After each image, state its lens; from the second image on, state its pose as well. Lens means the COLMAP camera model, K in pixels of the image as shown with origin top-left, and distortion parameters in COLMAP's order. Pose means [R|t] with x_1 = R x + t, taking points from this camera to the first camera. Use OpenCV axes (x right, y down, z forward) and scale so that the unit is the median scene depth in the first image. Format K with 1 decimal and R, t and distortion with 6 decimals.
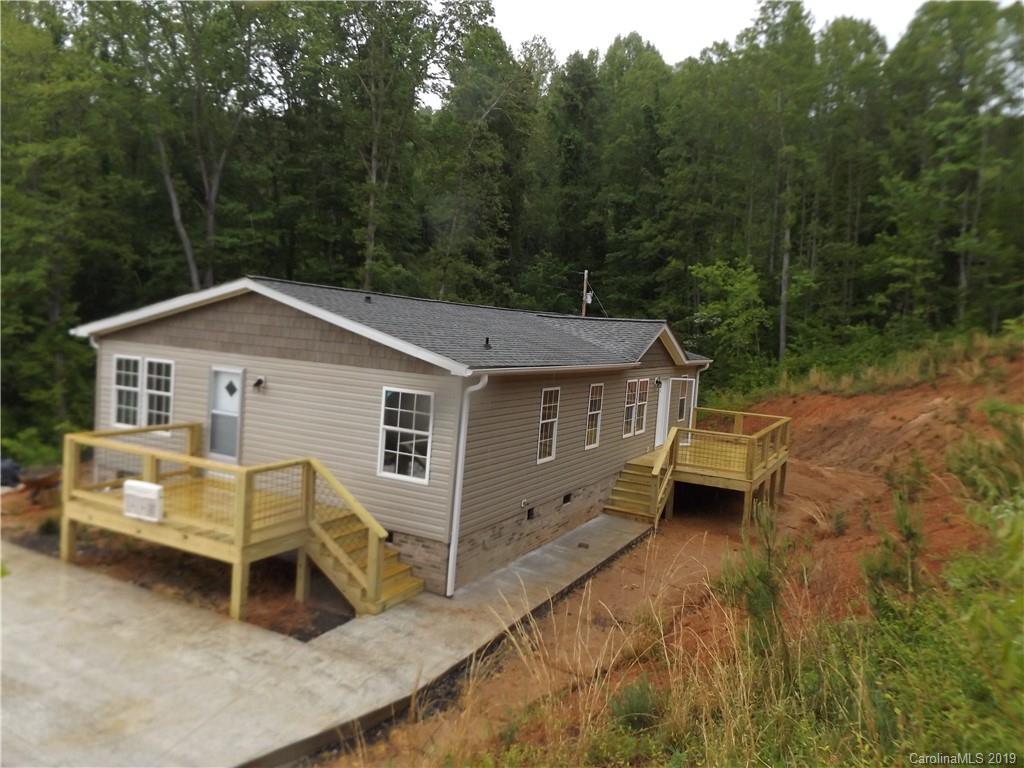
lens RADIAL K [[763.1, 0, 519.2], [0, 763.1, 384.5], [0, 0, 1]] dist [-0.016461, 0.005339]
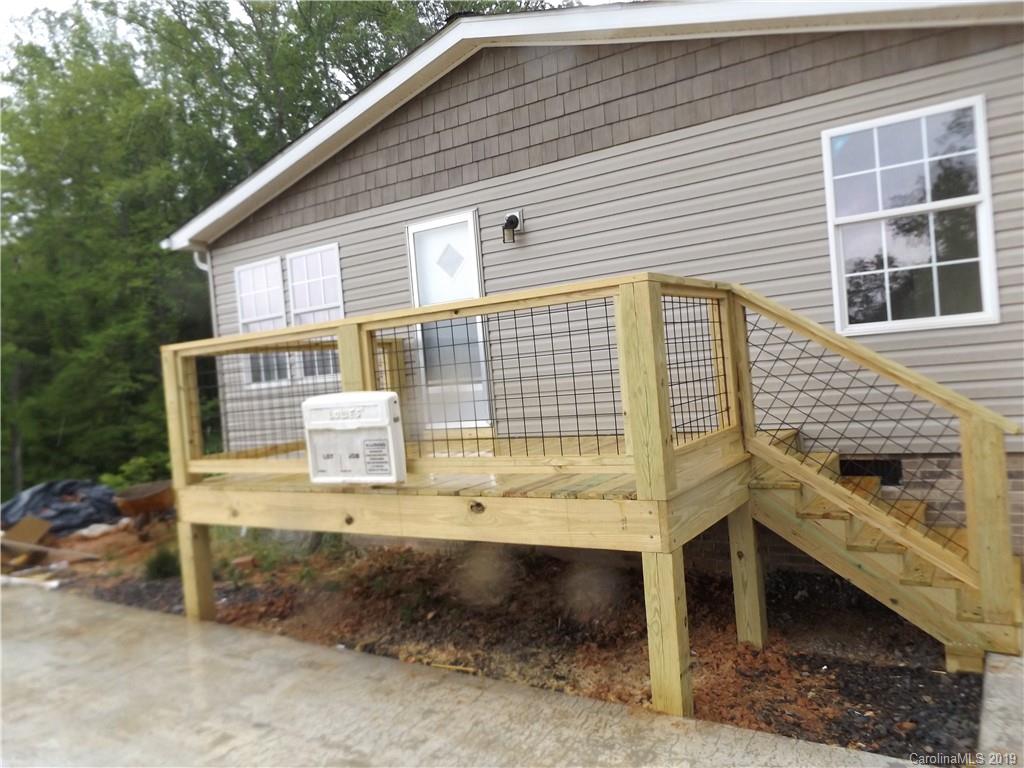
lens RADIAL K [[763.1, 0, 519.2], [0, 763.1, 384.5], [0, 0, 1]] dist [-0.016461, 0.005339]
pose [[0.980873, -0.154541, -0.118346, -0.330892], [0.148960, 0.987330, -0.054686, 0.148994], [0.125298, 0.036011, 0.991465, 0.565532]]
